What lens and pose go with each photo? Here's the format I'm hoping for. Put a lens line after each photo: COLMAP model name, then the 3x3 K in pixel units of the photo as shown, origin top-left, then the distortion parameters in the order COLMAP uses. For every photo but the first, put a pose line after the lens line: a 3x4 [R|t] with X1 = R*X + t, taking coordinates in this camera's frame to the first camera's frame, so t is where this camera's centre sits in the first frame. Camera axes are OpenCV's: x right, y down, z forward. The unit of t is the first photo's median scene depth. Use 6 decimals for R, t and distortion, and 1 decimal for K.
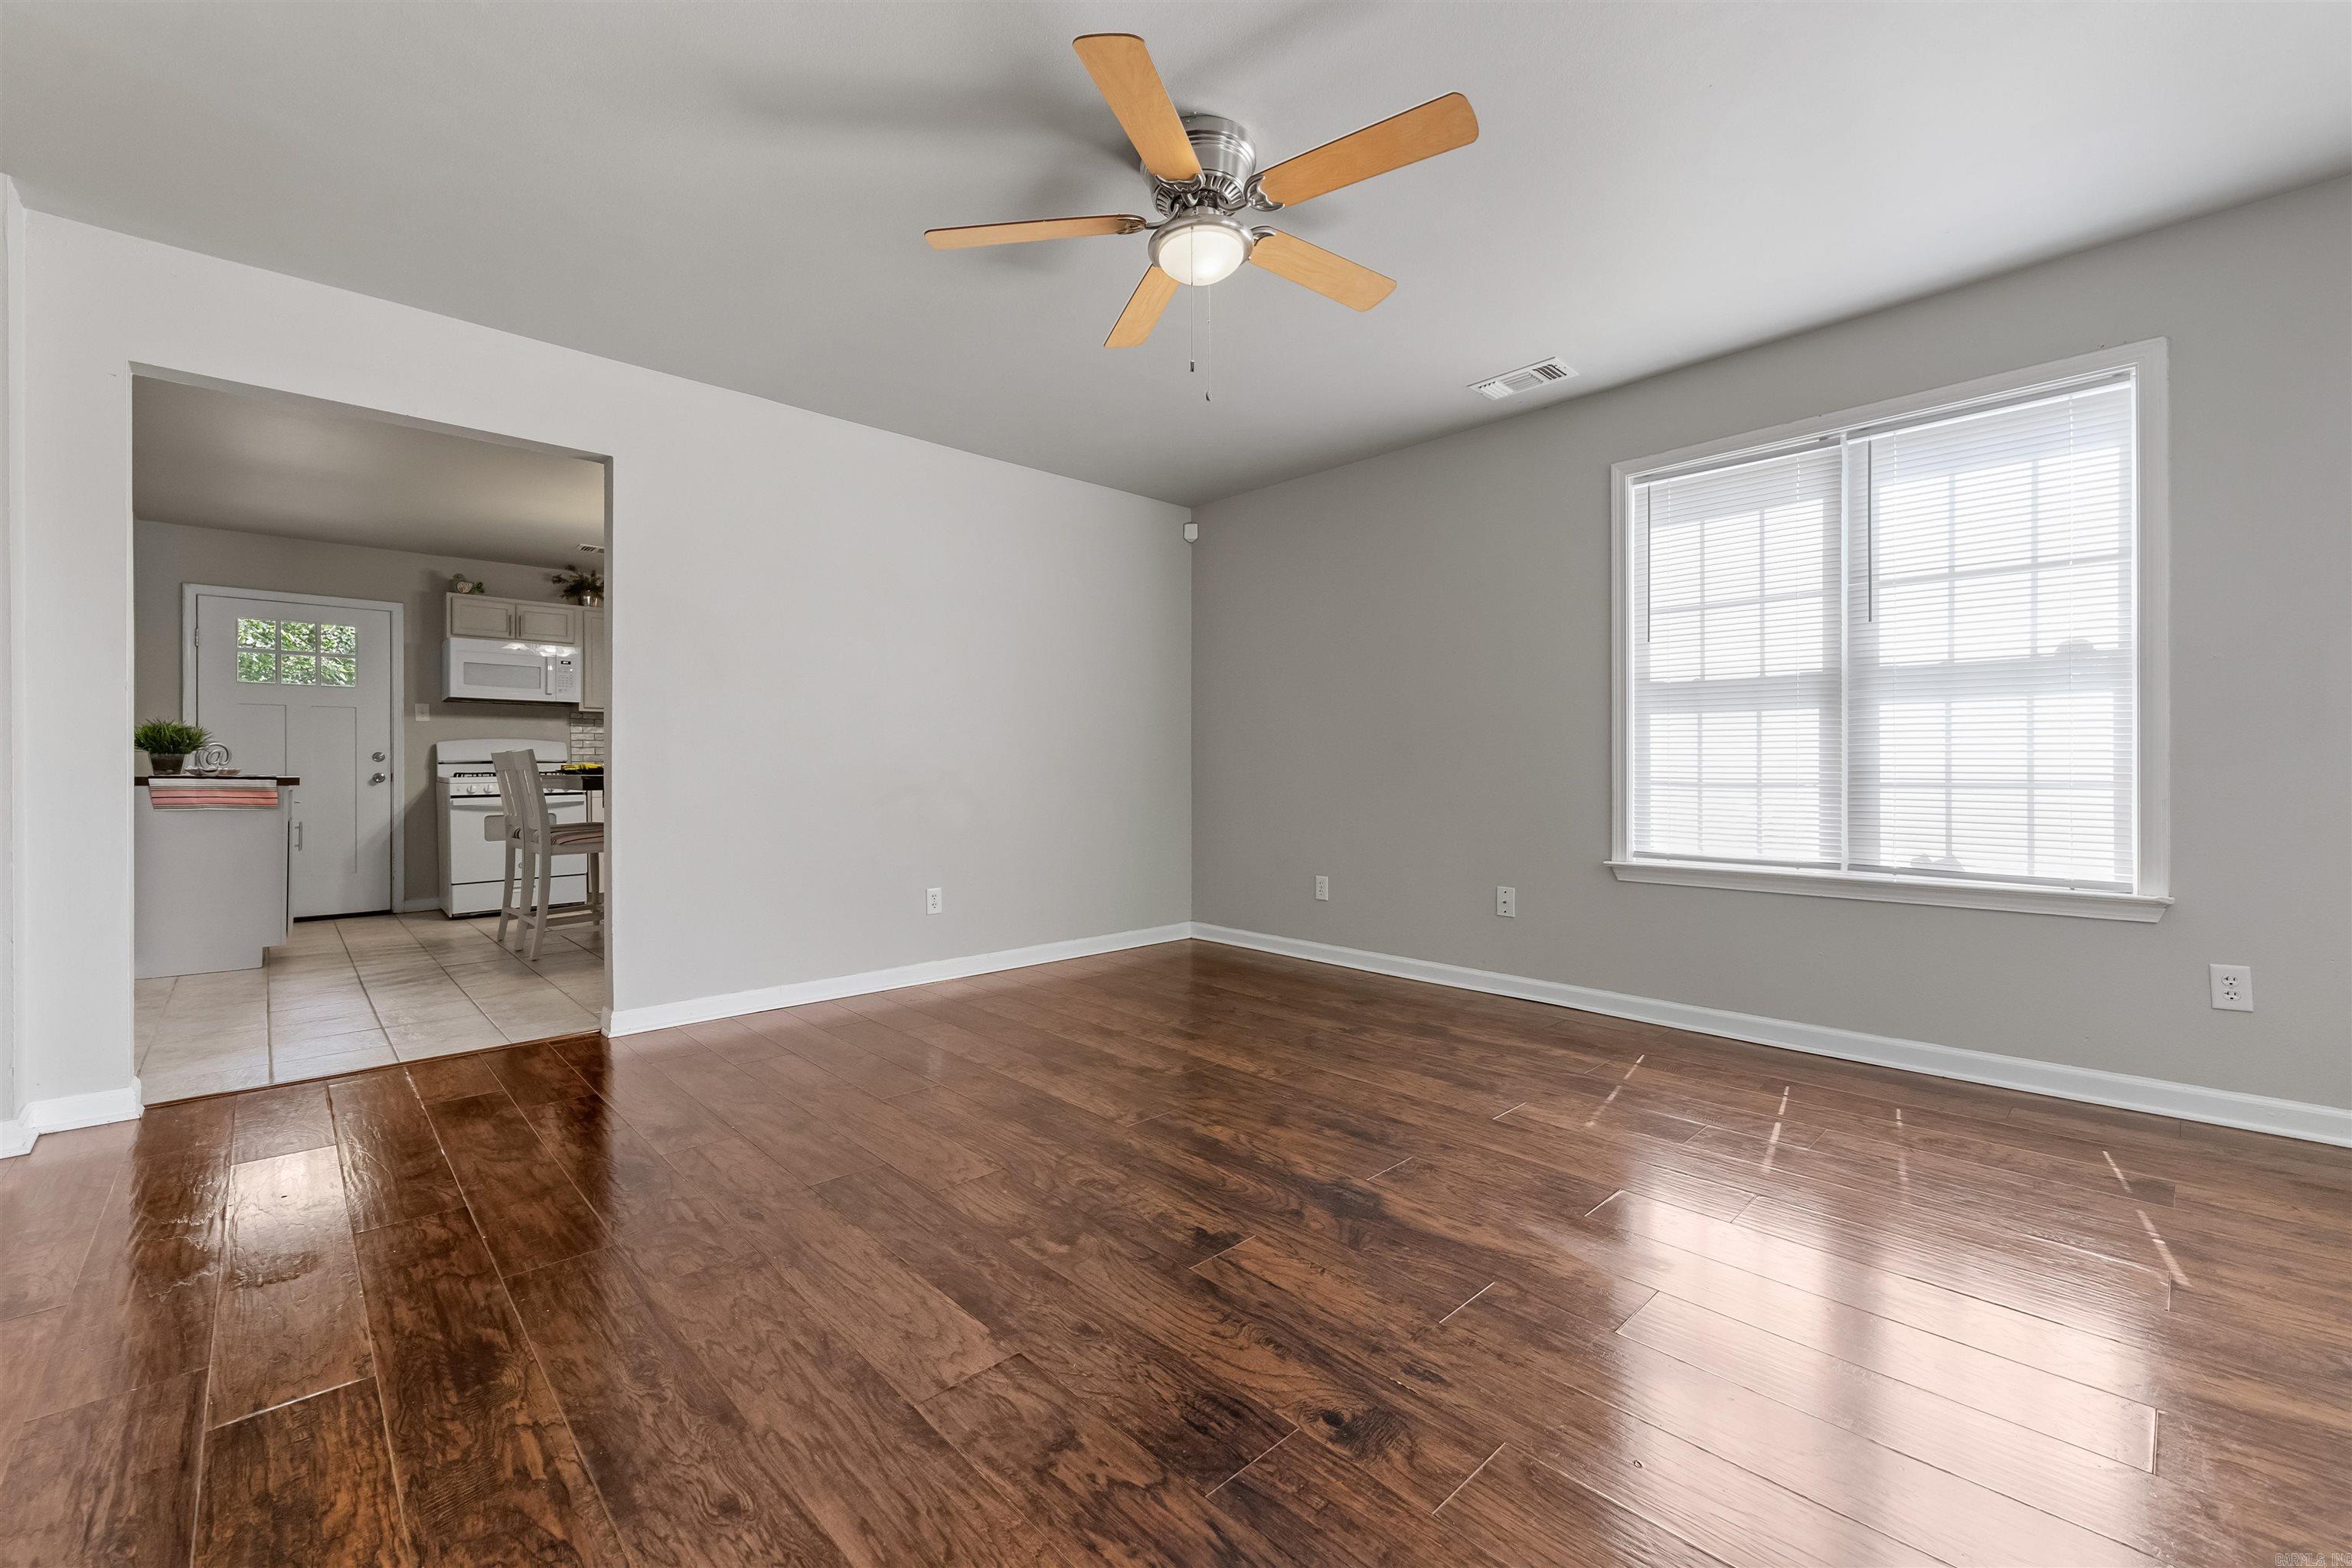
lens RADIAL K [[960.3, 0, 1174.7], [0, 960.3, 769.1], [0, 0, 1]] dist [0.008536, -0.003685]
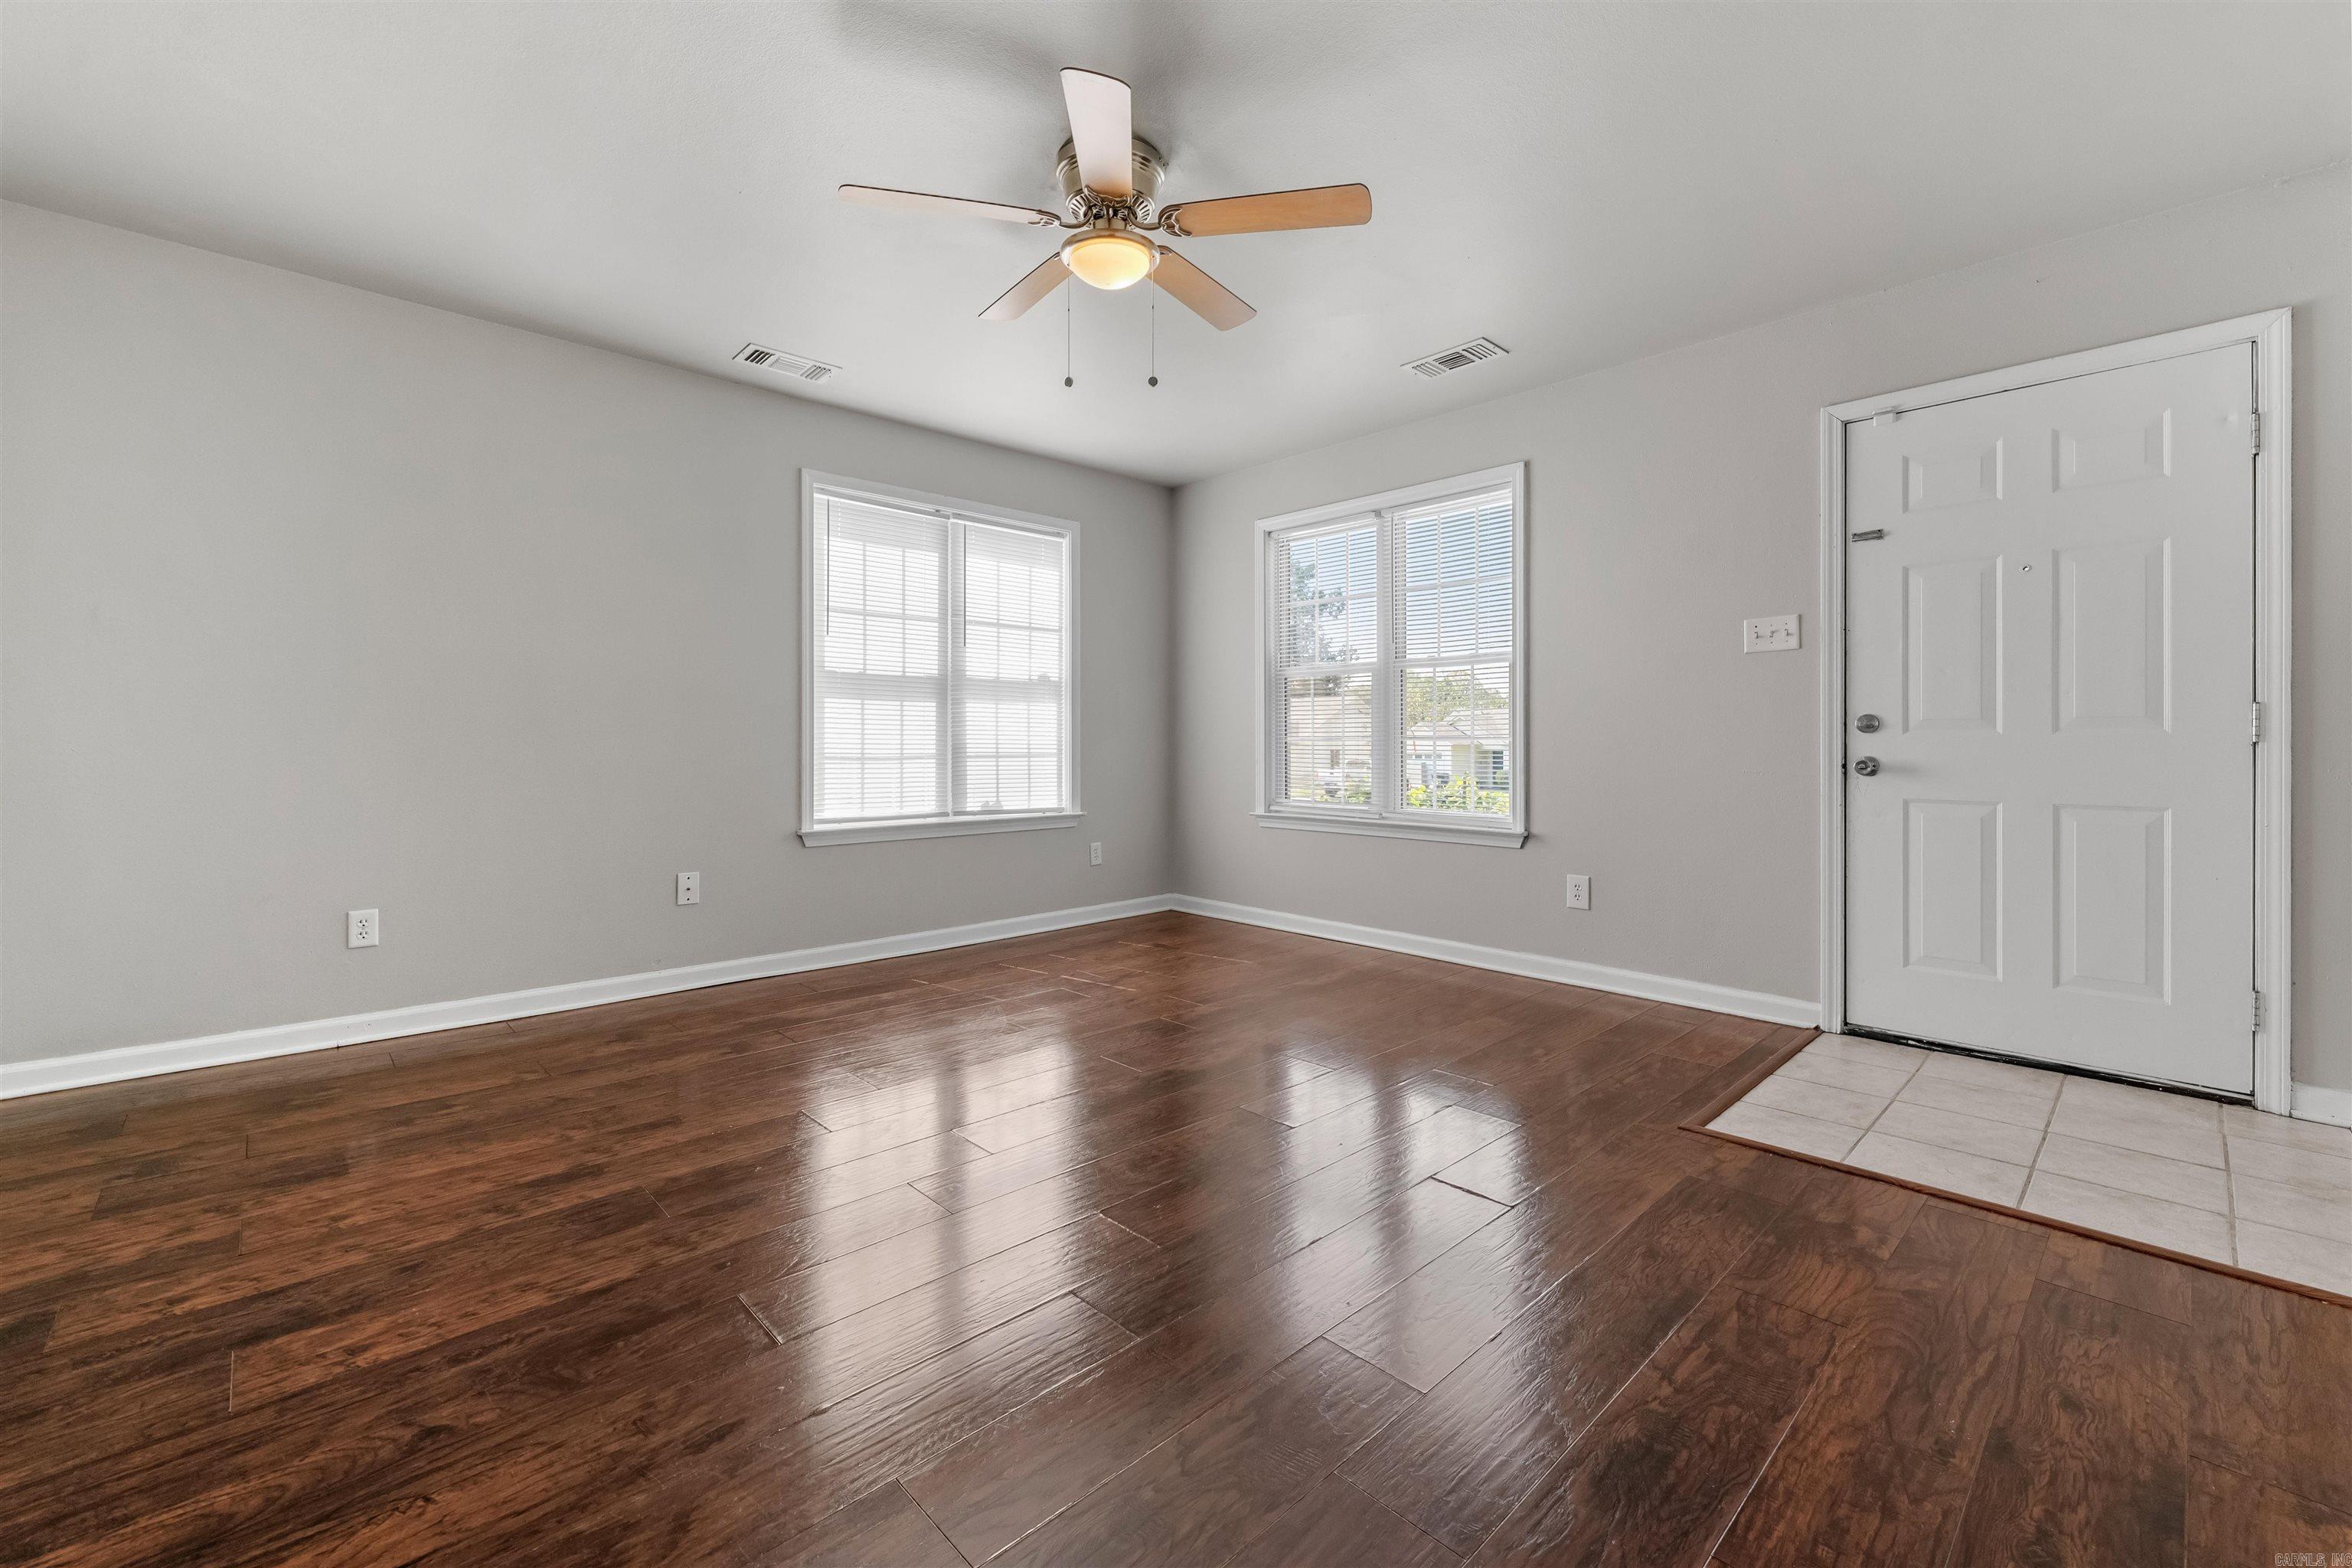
lens RADIAL K [[960.3, 0, 1180.1], [0, 960.3, 742.0], [0, 0, 1]] dist [0.008536, -0.003685]
pose [[-0.005255, 0.005169, 0.999973, -0.739746], [-0.000735, 0.999986, -0.005173, 0.001428], [-0.999986, -0.000763, -0.005251, 0.664889]]
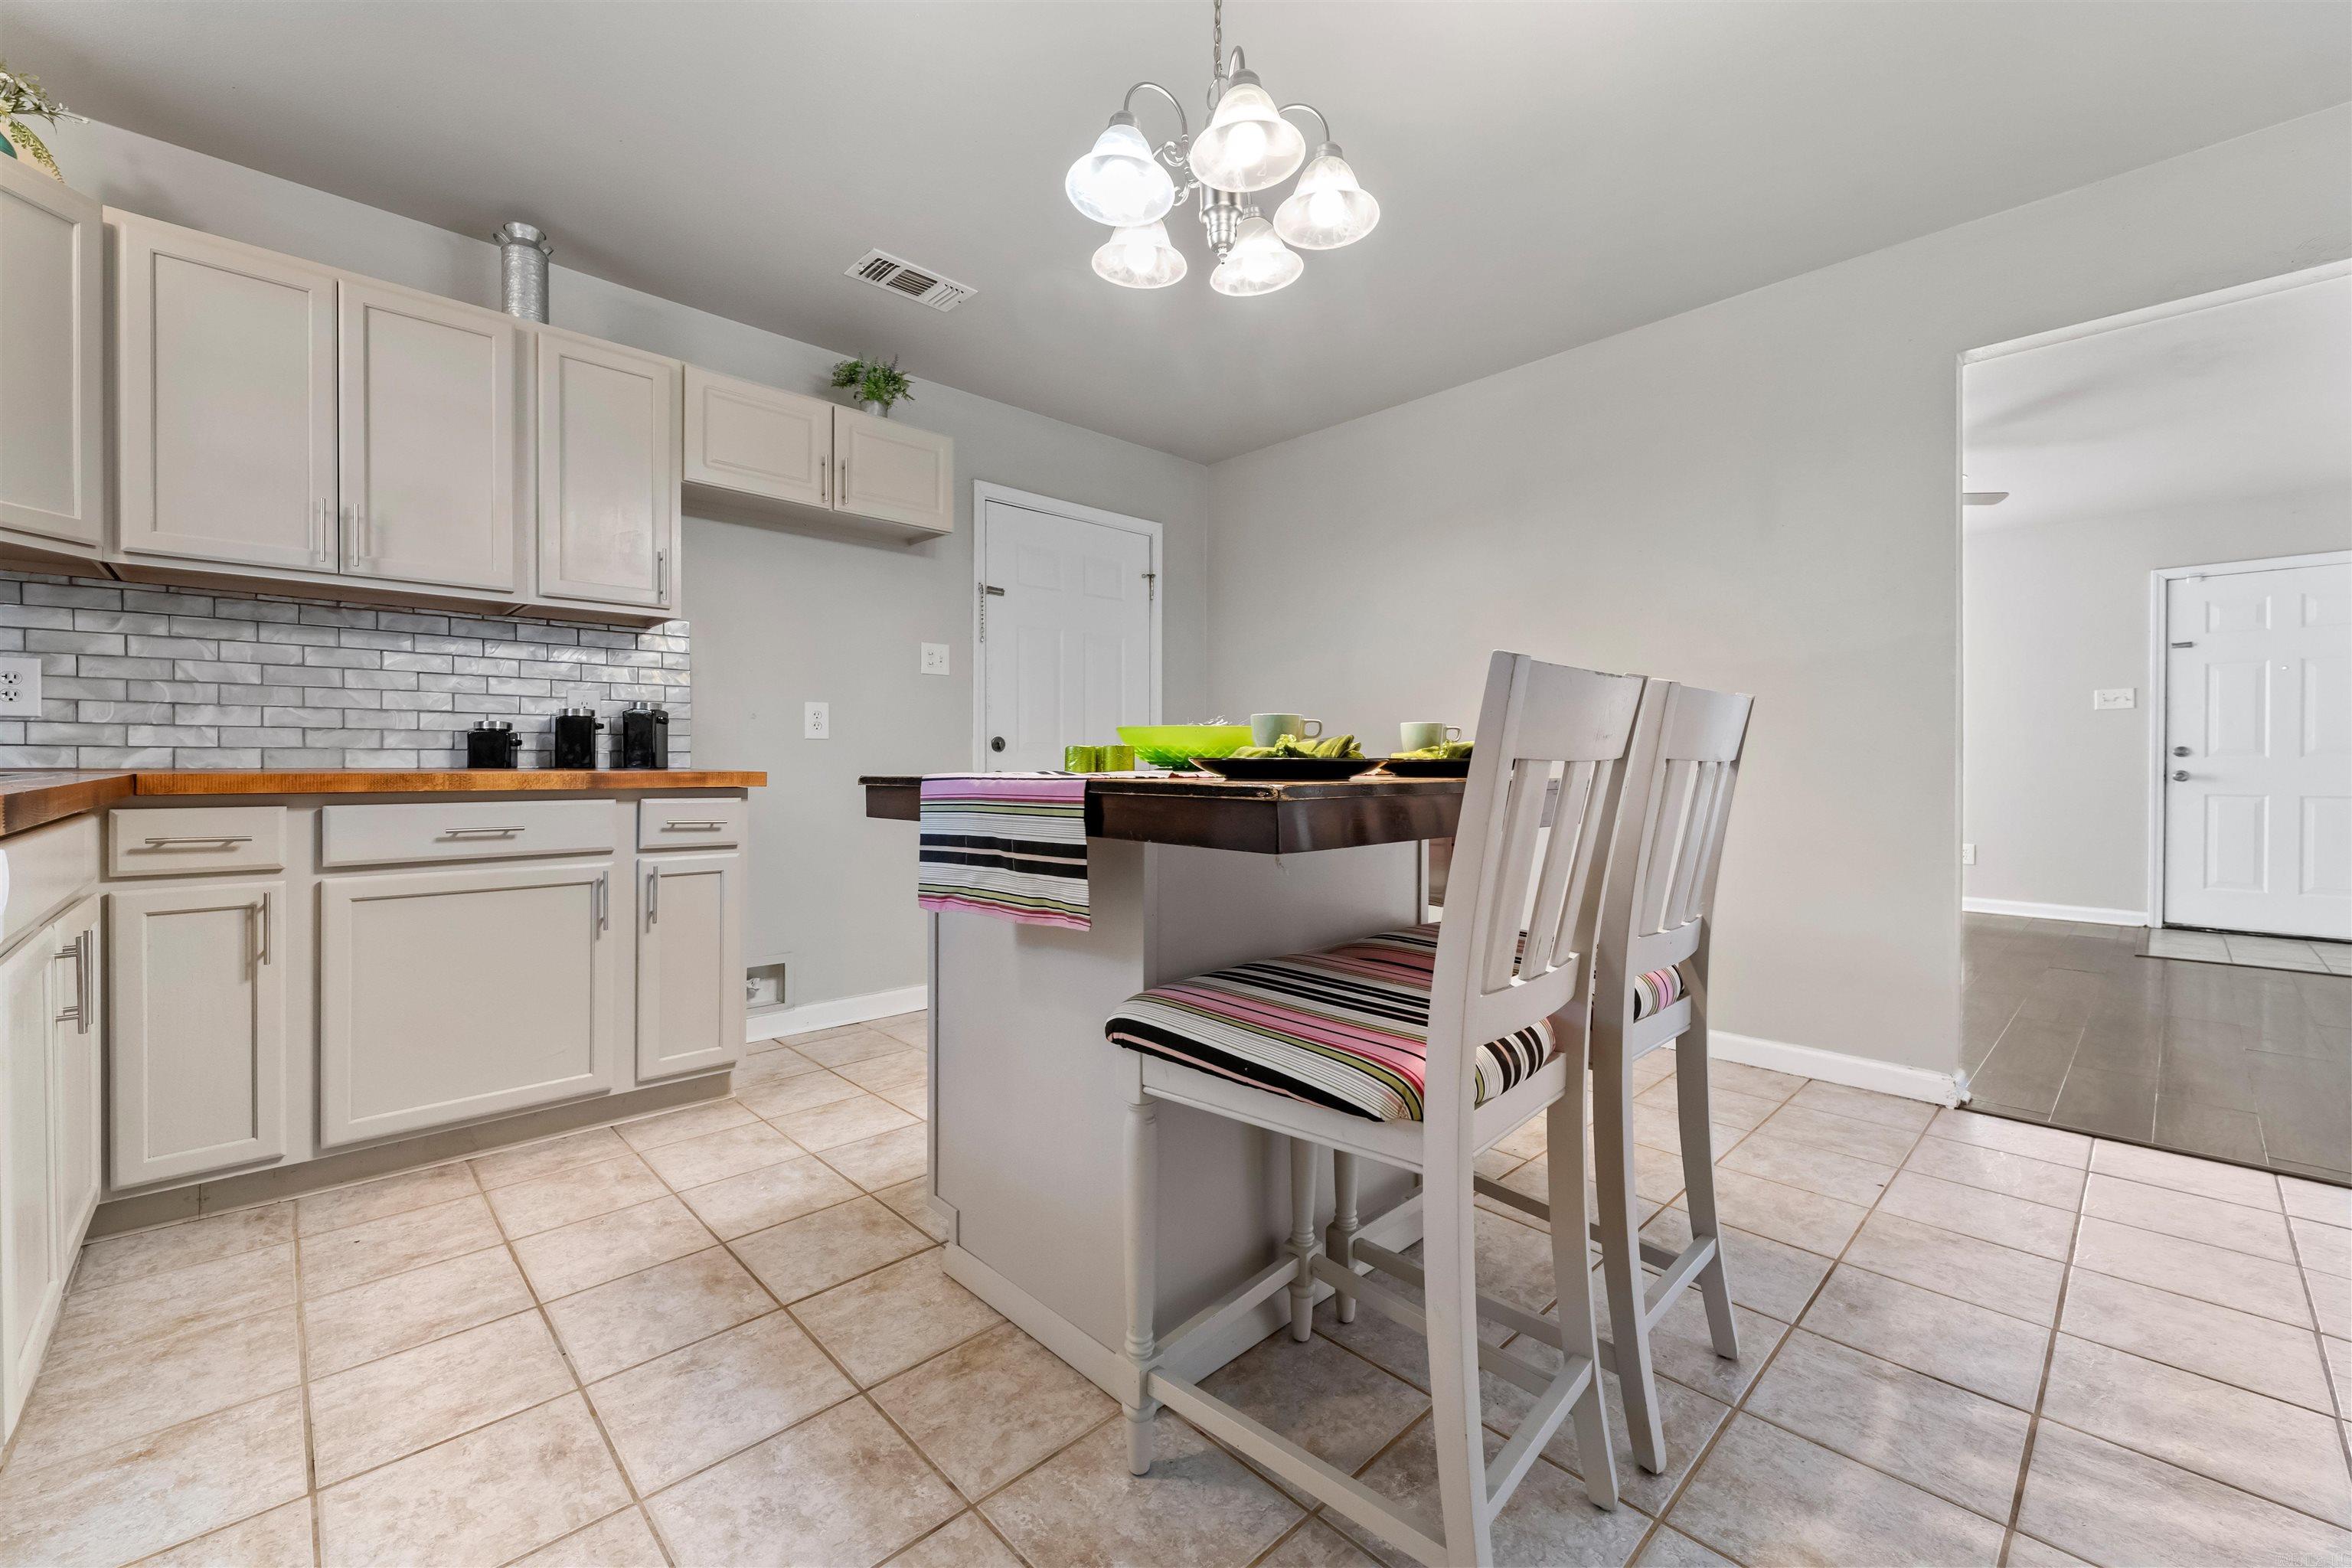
lens RADIAL K [[960.3, 0, 1168.9], [0, 960.3, 766.8], [0, 0, 1]] dist [0.008536, -0.003685]
pose [[-0.007503, -0.002391, 0.999969, -1.483616], [-0.002349, 0.999994, 0.002374, 0.004368], [-0.999969, -0.002331, -0.007509, 1.792736]]
